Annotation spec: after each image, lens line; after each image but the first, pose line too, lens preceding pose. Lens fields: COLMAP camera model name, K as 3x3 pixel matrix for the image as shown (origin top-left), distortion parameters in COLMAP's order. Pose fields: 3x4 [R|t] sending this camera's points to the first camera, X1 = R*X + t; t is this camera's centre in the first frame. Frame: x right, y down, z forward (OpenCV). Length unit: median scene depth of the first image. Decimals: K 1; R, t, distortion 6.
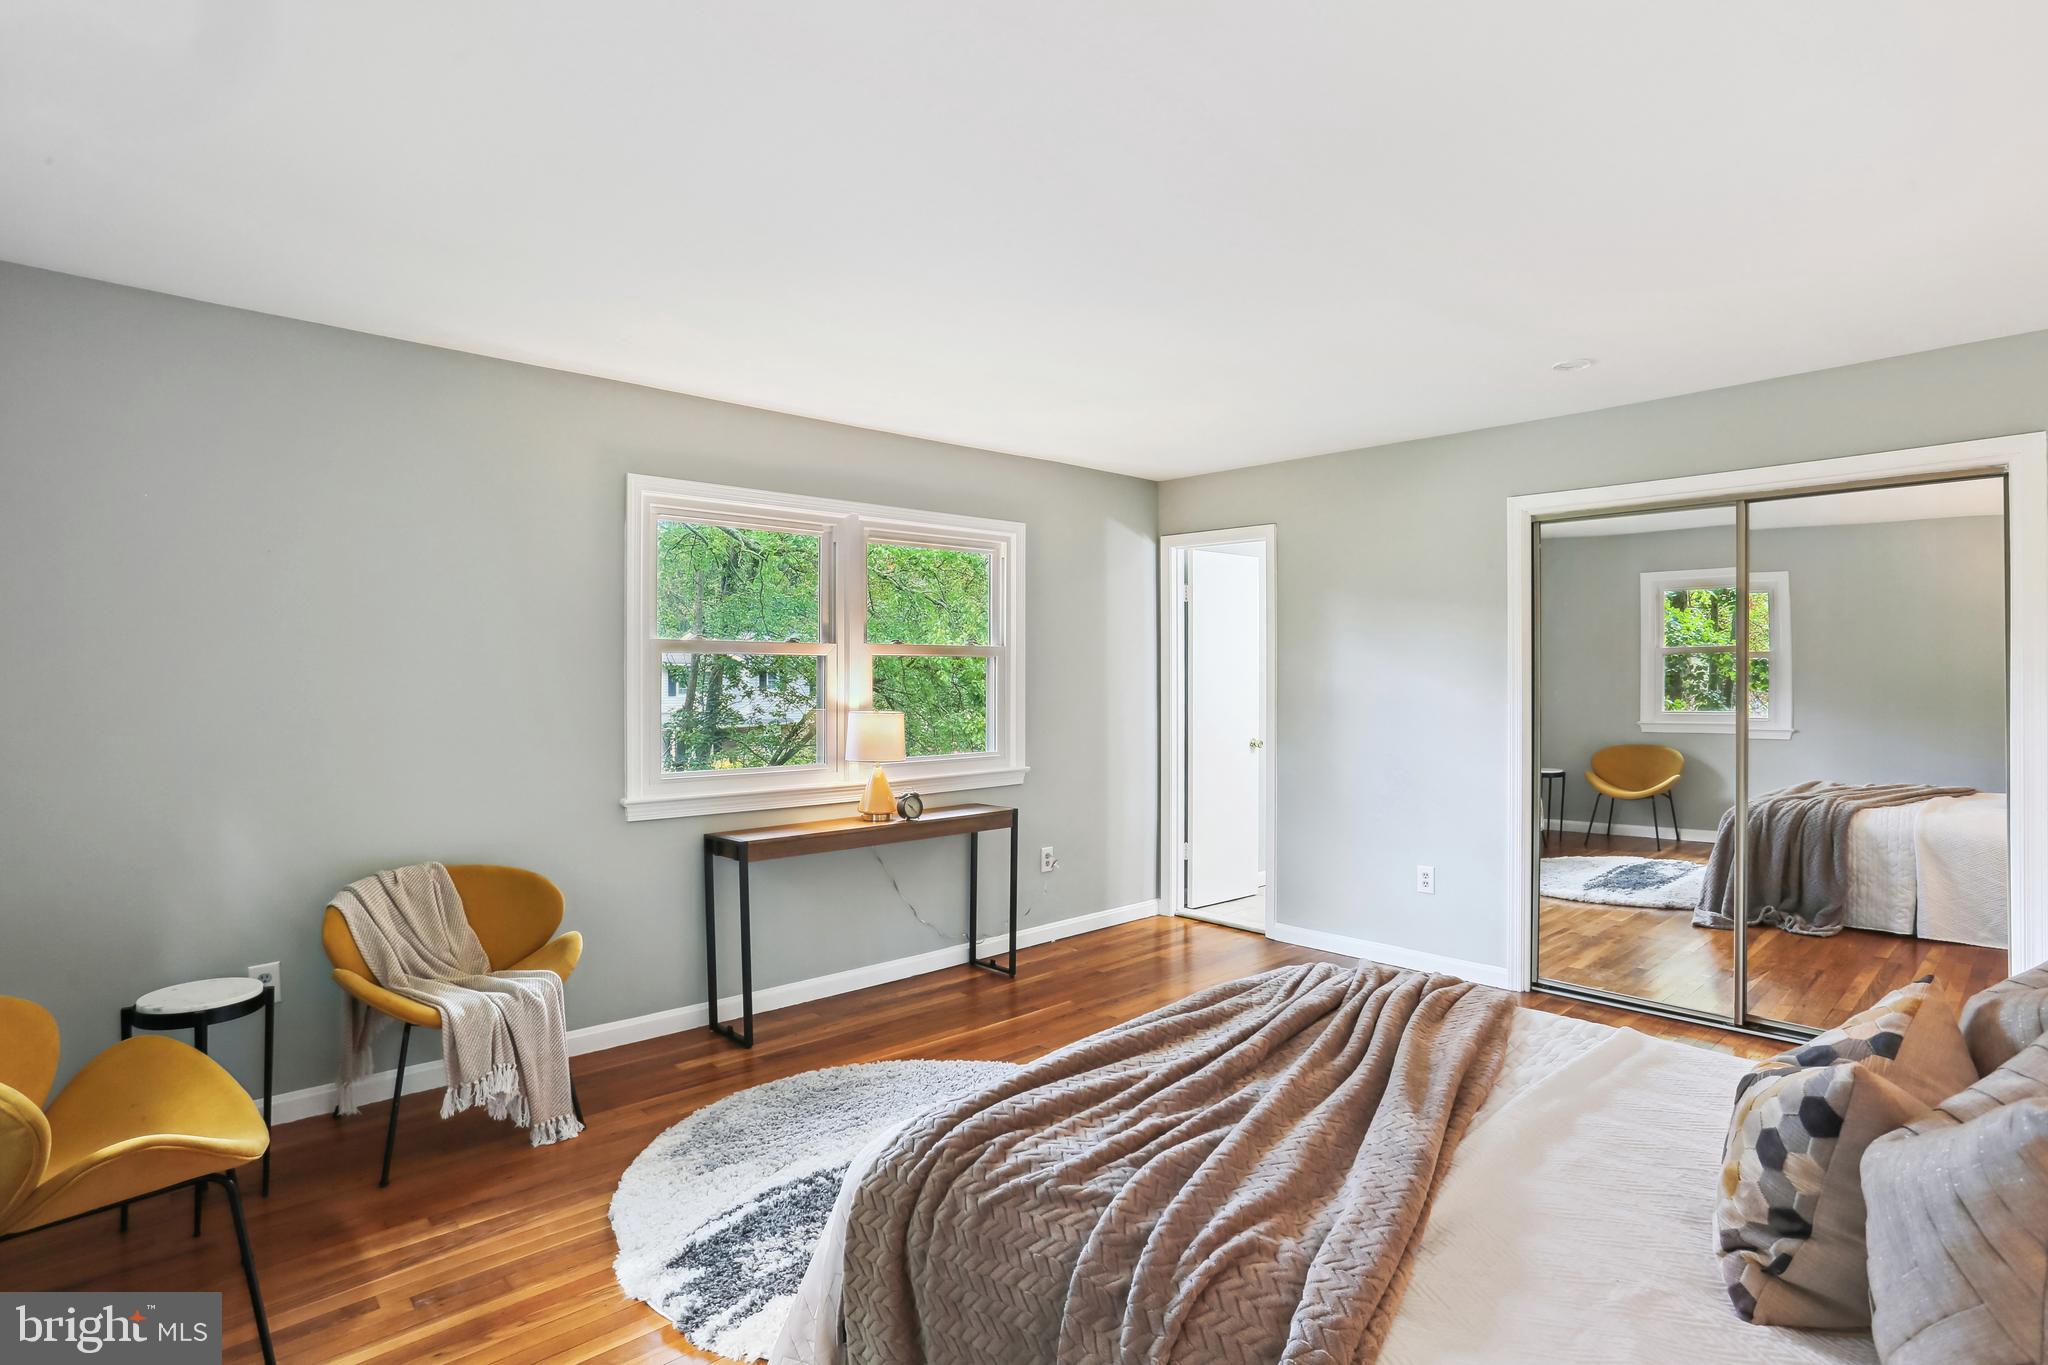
lens RADIAL K [[1001.0, 0, 1032.9], [0, 1001.0, 689.0], [0, 0, 1]] dist [-0.056709, 0.016823]
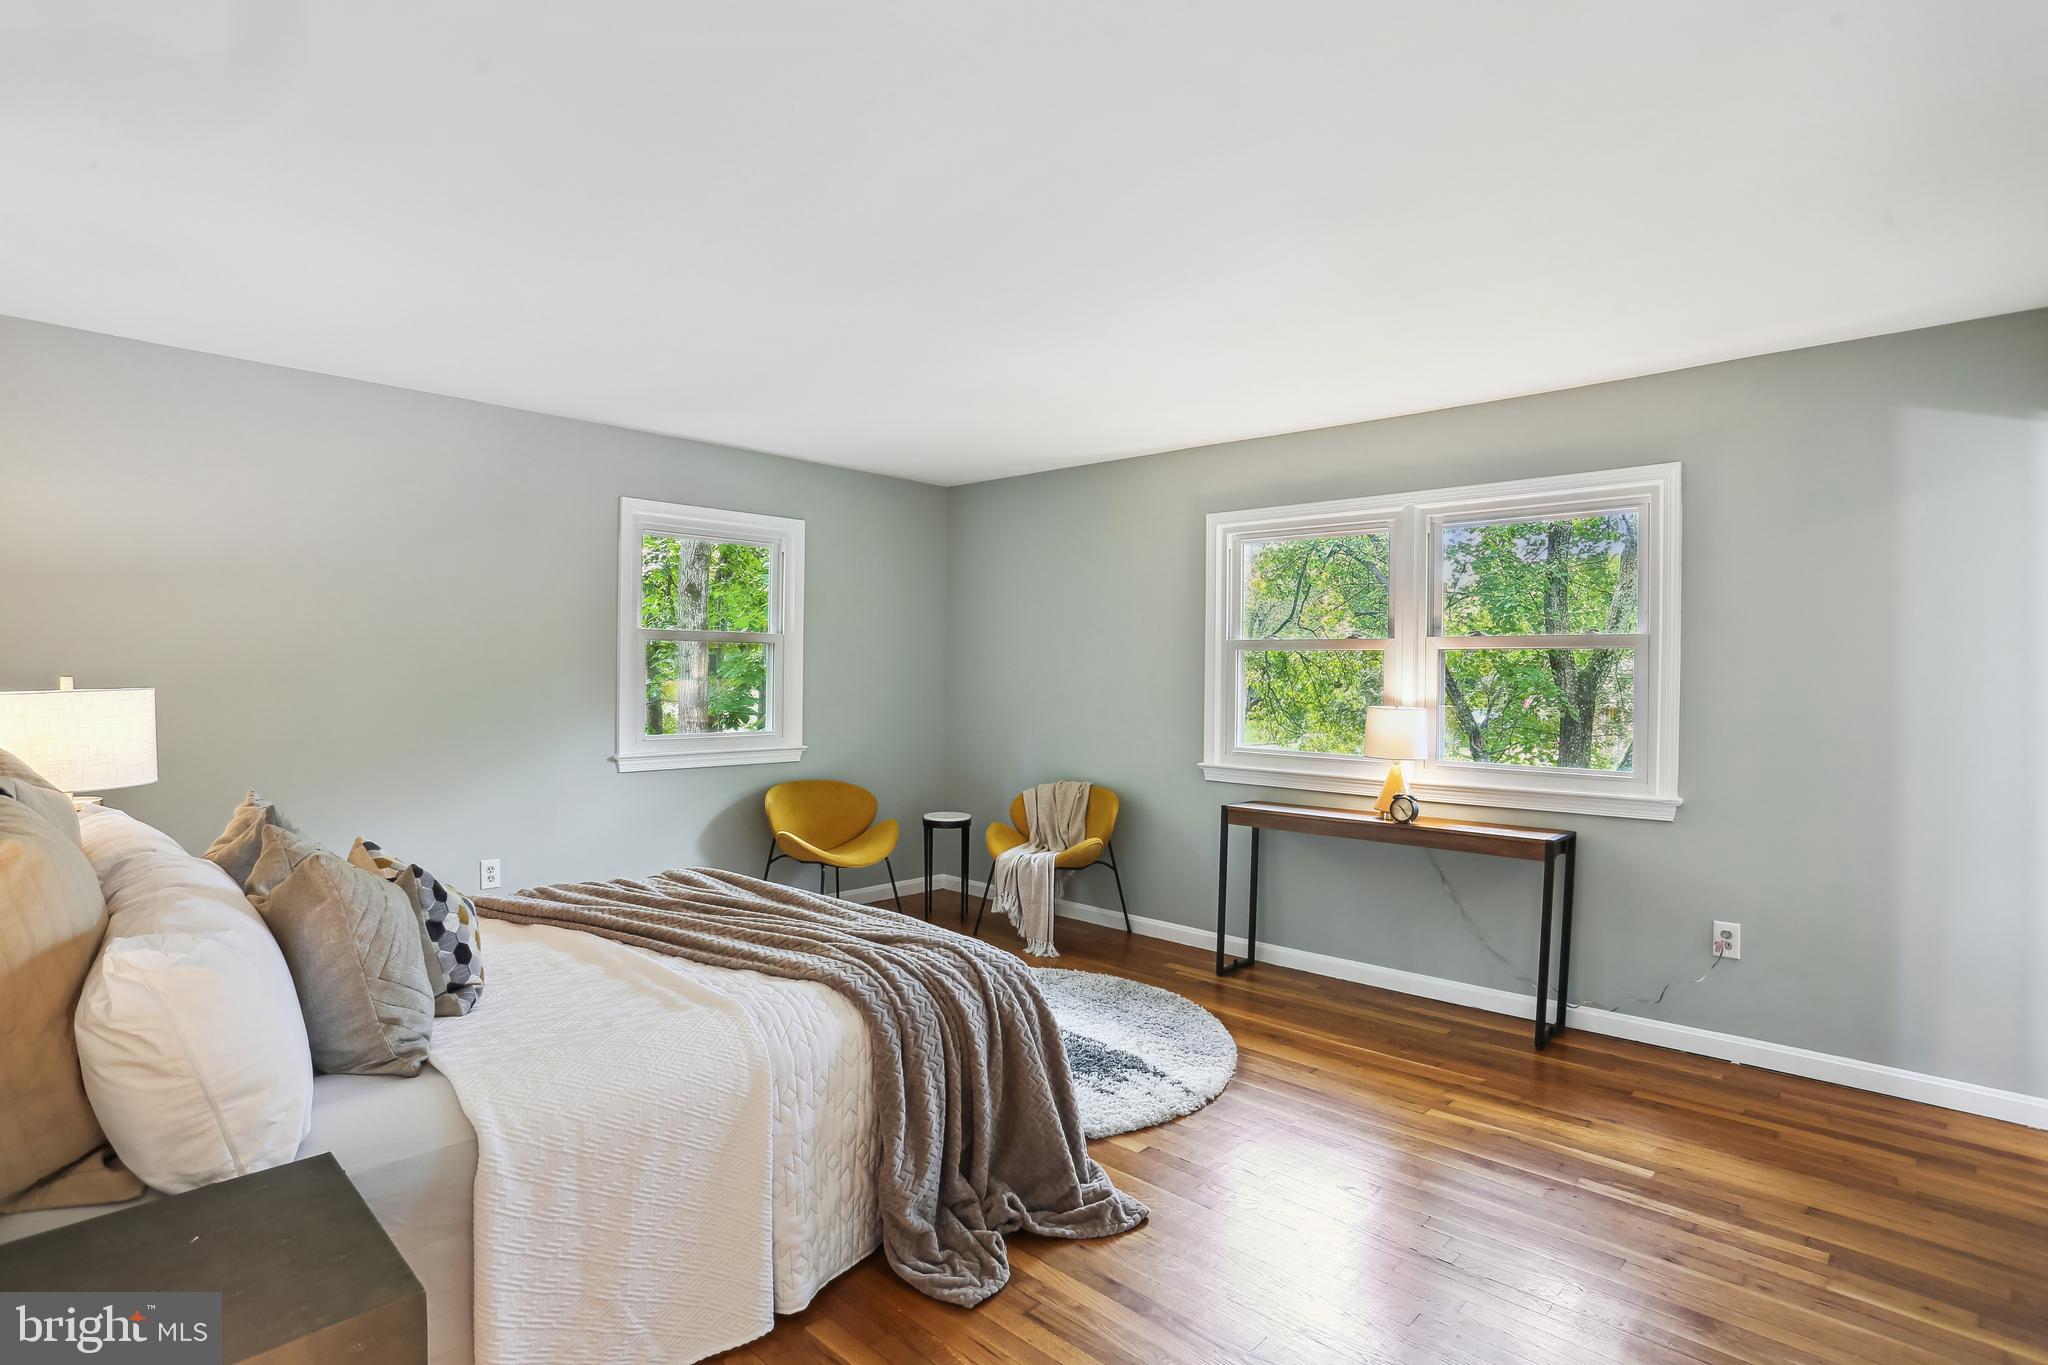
lens RADIAL K [[1001.0, 0, 1026.4], [0, 1001.0, 682.7], [0, 0, 1]] dist [-0.056709, 0.016823]
pose [[0.079164, 0.006139, -0.996843, 0.783100], [-0.019475, 0.999800, 0.004611, 0.001706], [0.996671, 0.019048, 0.079268, 0.569089]]
